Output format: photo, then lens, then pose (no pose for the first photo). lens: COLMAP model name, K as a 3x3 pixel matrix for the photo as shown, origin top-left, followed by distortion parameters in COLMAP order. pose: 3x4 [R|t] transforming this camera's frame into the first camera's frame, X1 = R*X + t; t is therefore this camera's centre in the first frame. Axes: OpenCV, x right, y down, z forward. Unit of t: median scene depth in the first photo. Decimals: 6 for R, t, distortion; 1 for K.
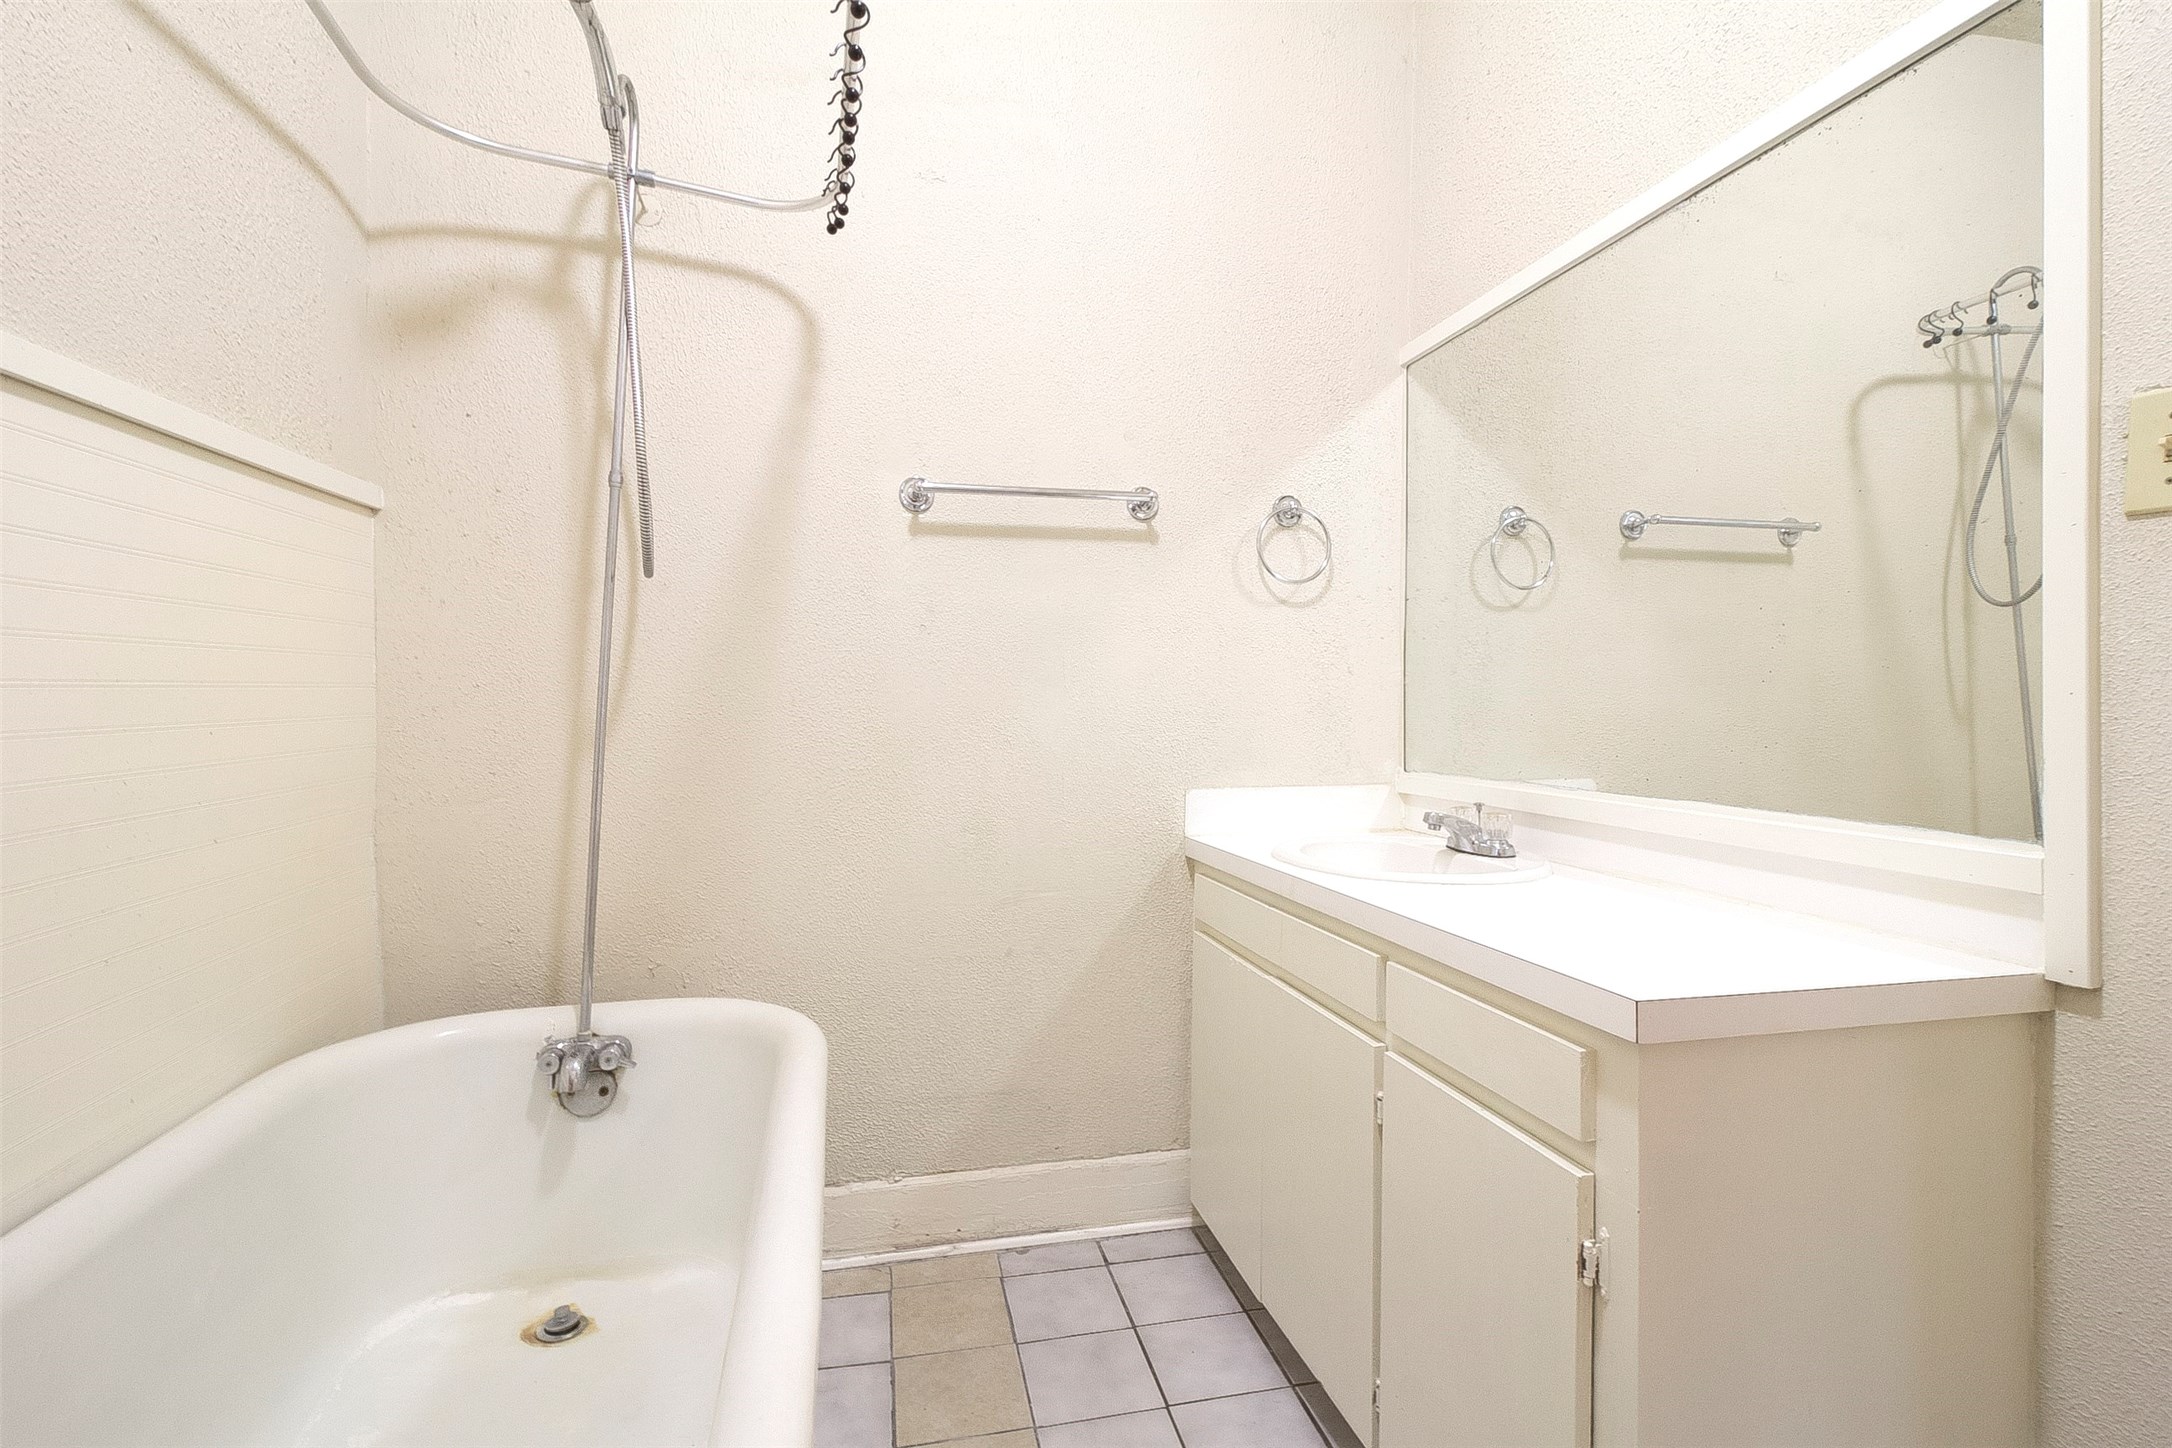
lens RADIAL K [[1012.7, 0, 1087.9], [0, 1012.7, 720.1], [0, 0, 1]] dist [0.027865, -0.008062]
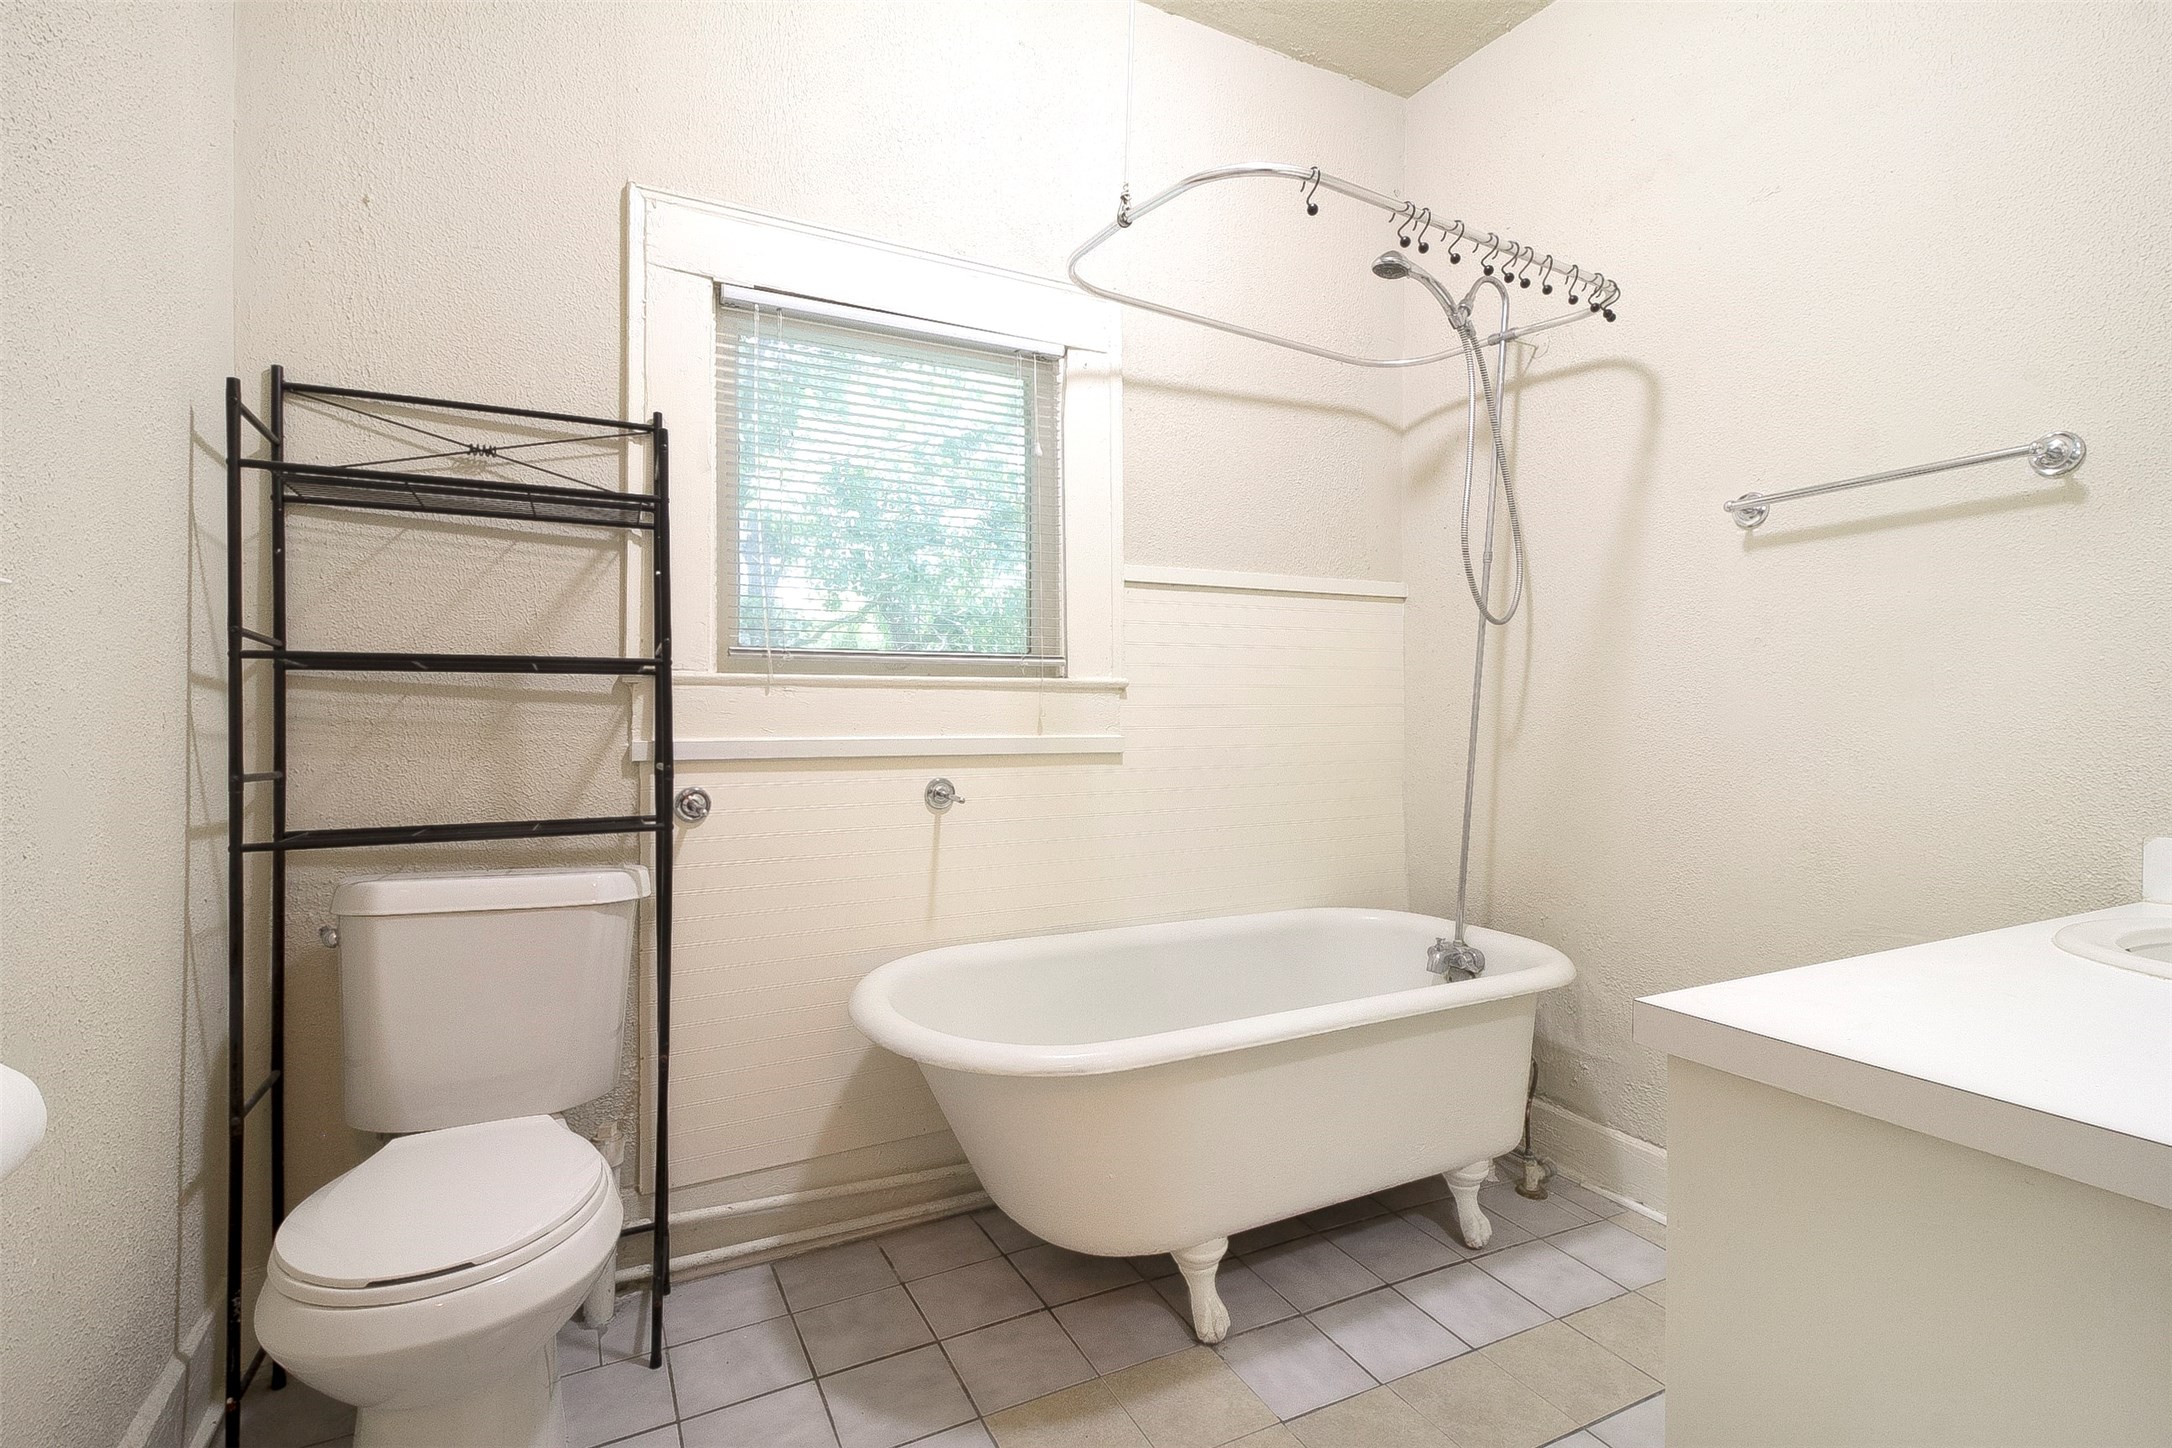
lens RADIAL K [[1012.7, 0, 1088.8], [0, 1012.7, 728.4], [0, 0, 1]] dist [0.027865, -0.008062]
pose [[0.240785, 0.009312, -0.970534, 0.695477], [-0.020963, 0.999771, 0.004391, 0.005855], [0.970352, 0.019288, 0.240925, 0.116311]]
